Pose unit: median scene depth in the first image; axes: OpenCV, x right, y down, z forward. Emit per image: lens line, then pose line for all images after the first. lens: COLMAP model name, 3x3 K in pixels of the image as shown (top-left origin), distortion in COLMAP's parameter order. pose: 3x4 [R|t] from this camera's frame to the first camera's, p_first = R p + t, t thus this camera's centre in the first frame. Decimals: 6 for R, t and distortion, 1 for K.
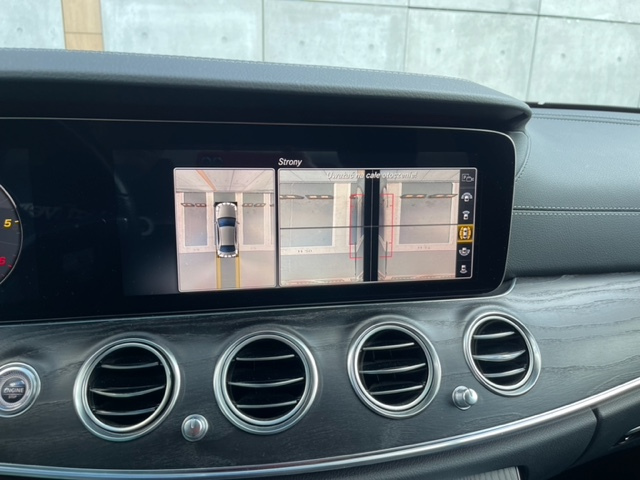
lens RADIAL K [[547.6, 0, 320.0], [0, 547.6, 240.0], [0, 0, 1]] dist [0.003251, -0.099456]
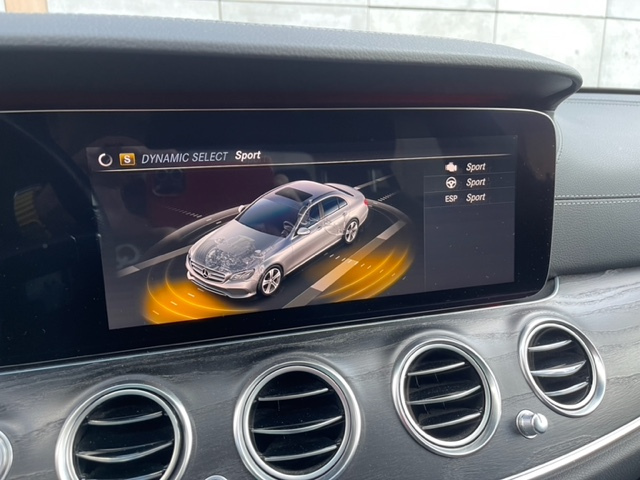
lens RADIAL K [[547.6, 0, 320.0], [0, 547.6, 240.0], [0, 0, 1]] dist [0.003251, -0.099456]
pose [[0.996124, -0.054428, 0.069092, -0.098376], [0.055294, 0.998413, -0.010671, -0.002928], [-0.068401, 0.014450, 0.997553, 0.175607]]
